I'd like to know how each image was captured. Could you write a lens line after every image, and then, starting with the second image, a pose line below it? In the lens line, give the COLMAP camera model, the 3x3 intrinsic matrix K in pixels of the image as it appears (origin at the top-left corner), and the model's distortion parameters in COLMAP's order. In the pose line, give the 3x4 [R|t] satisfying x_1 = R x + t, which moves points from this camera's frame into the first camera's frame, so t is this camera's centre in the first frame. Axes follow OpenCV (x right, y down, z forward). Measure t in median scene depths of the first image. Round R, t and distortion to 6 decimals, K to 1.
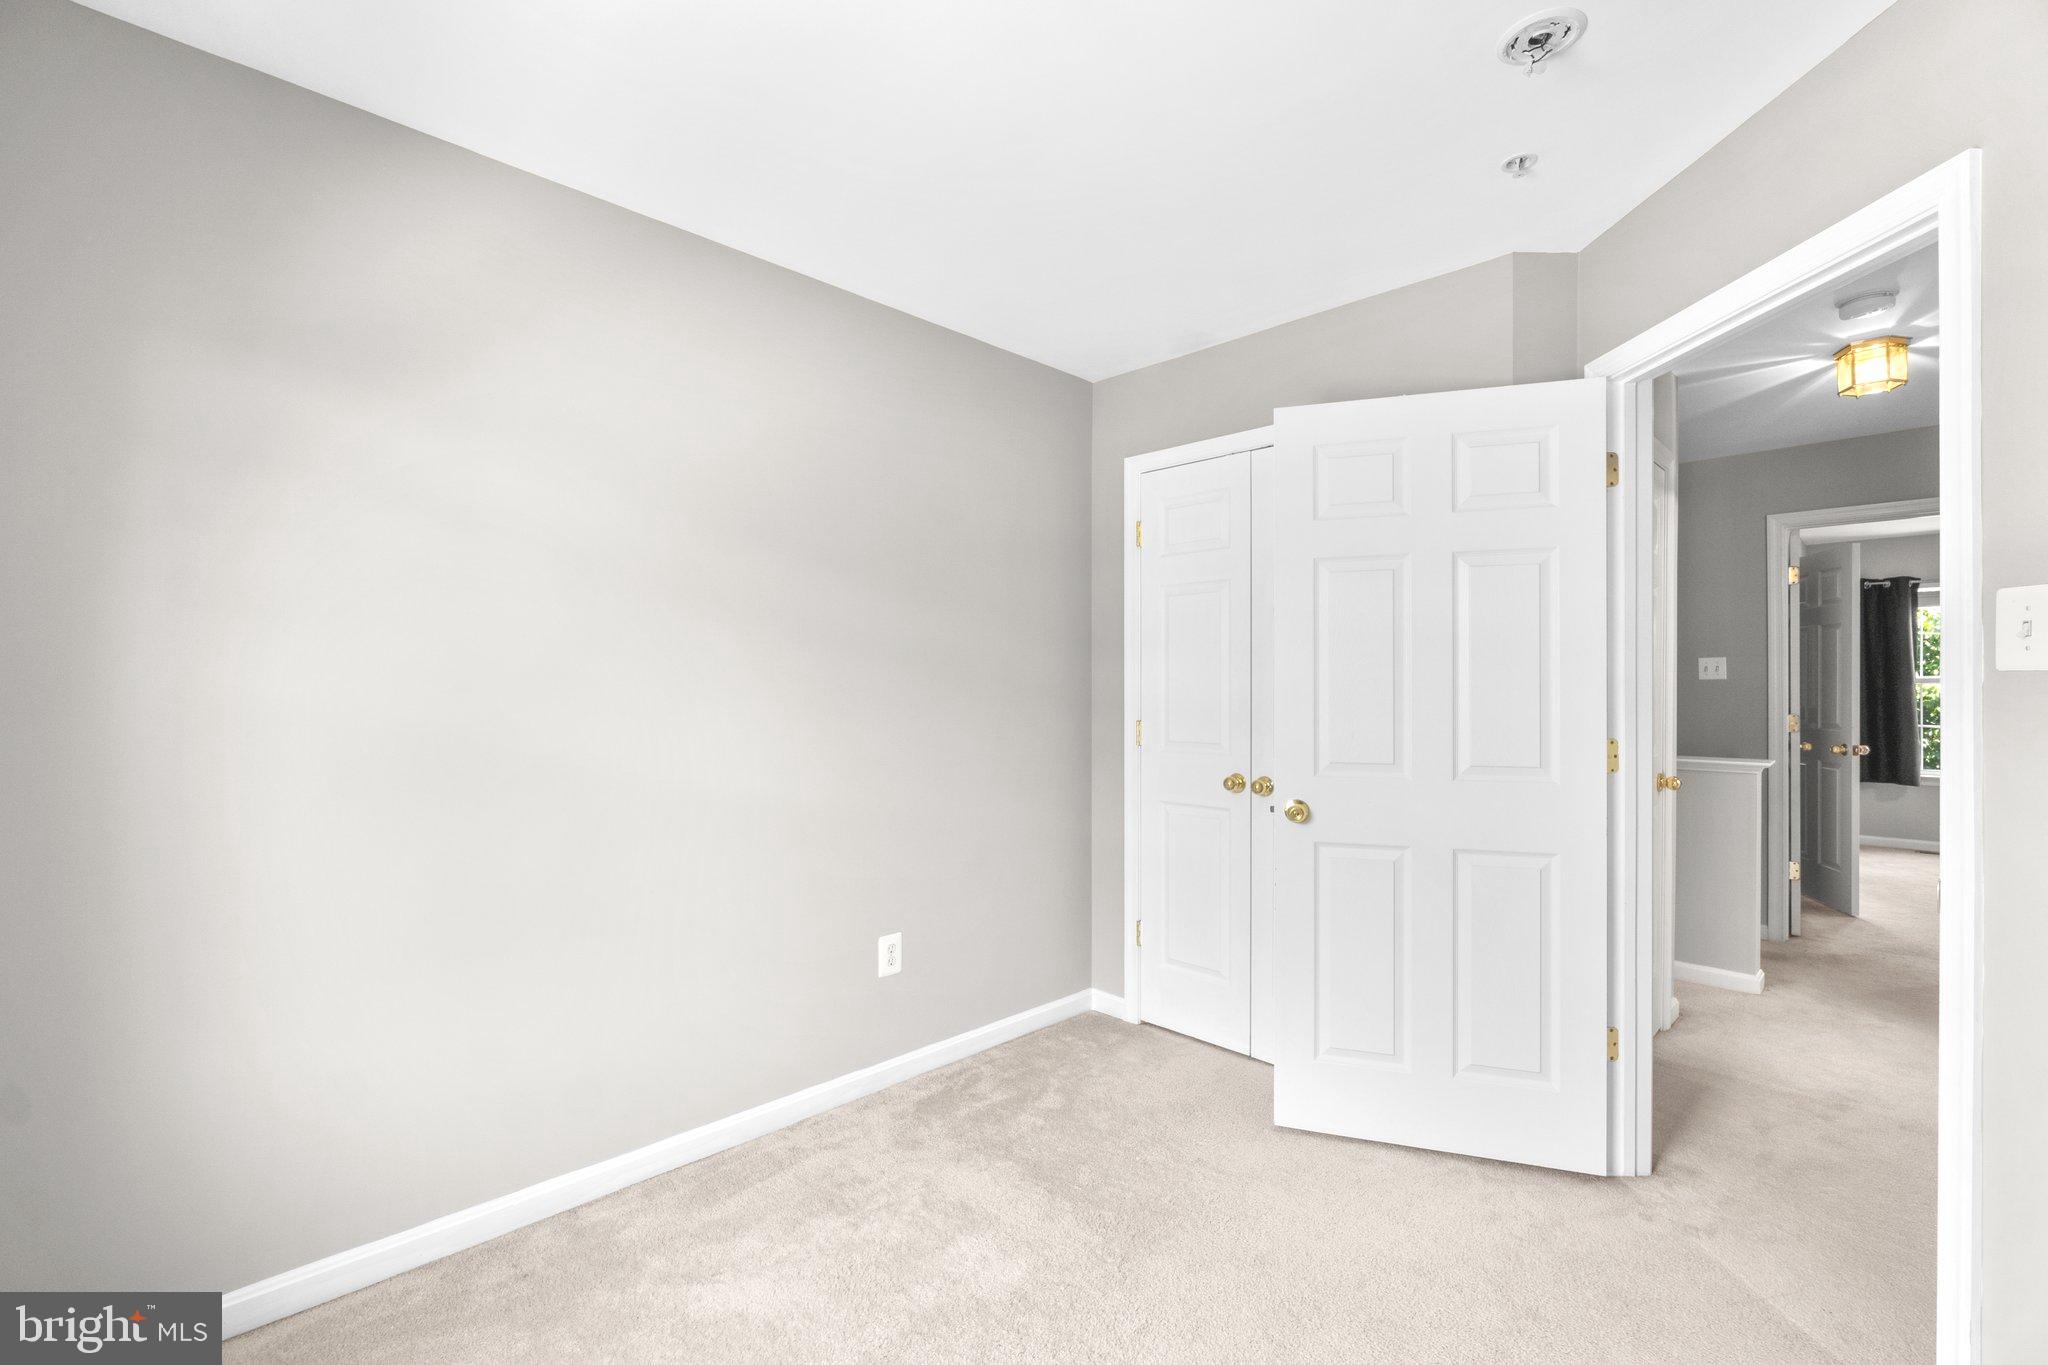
lens RADIAL K [[890.4, 0, 1015.1], [0, 890.4, 673.1], [0, 0, 1]] dist [0.000486, 0.000236]
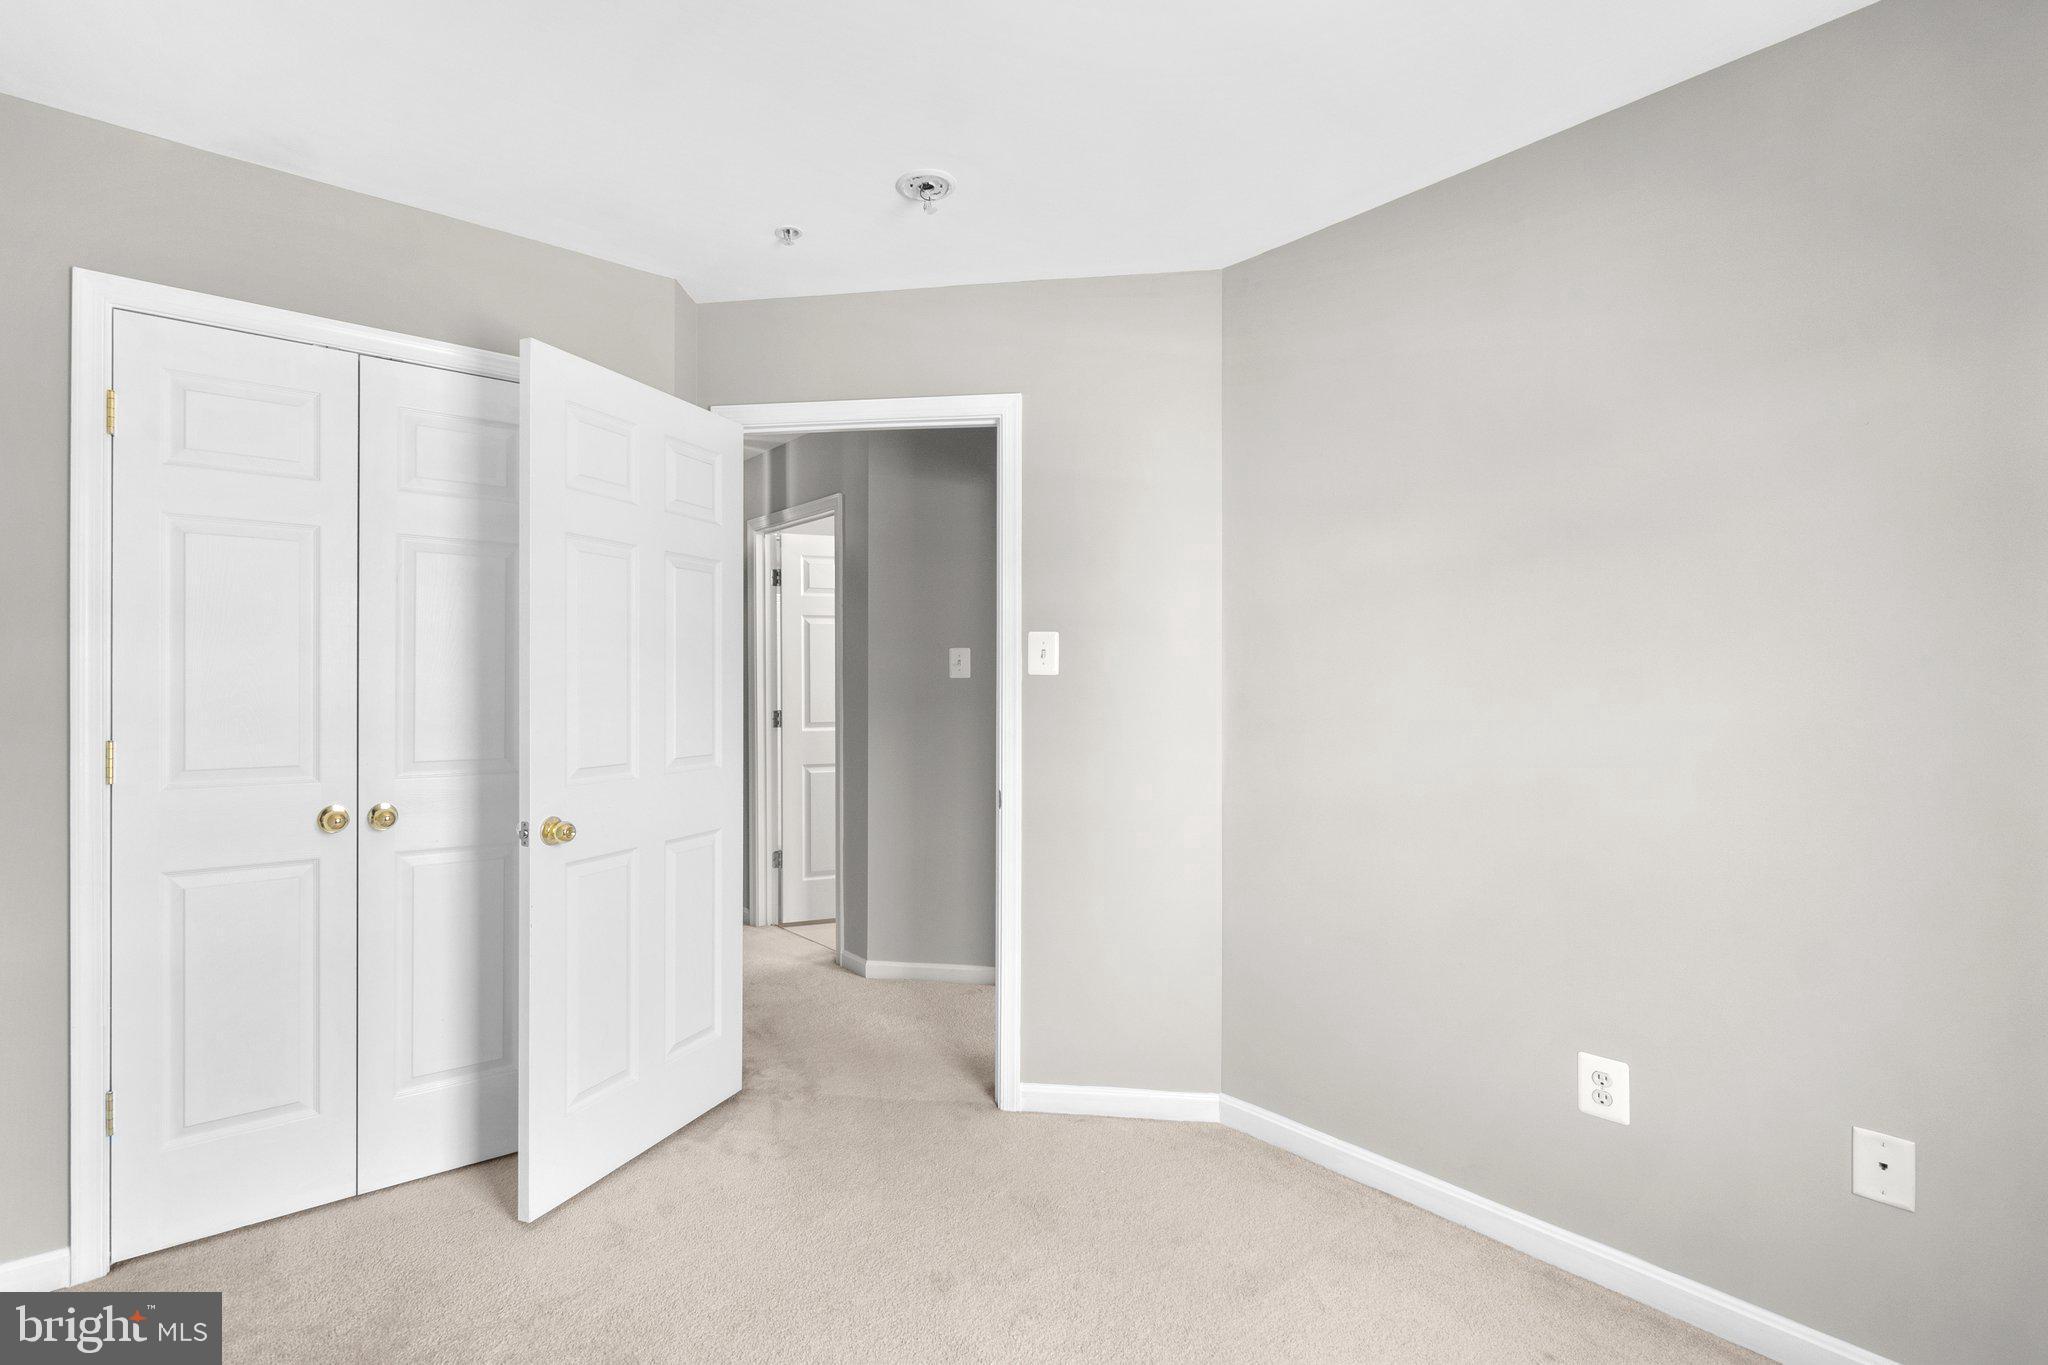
lens RADIAL K [[890.4, 0, 1015.1], [0, 890.4, 673.1], [0, 0, 1]] dist [0.000486, 0.000236]
pose [[0.133589, 0.007306, 0.991010, -0.454193], [-0.017076, 0.999841, -0.005070, 0.002647], [-0.990890, -0.016245, 0.133693, 0.453145]]
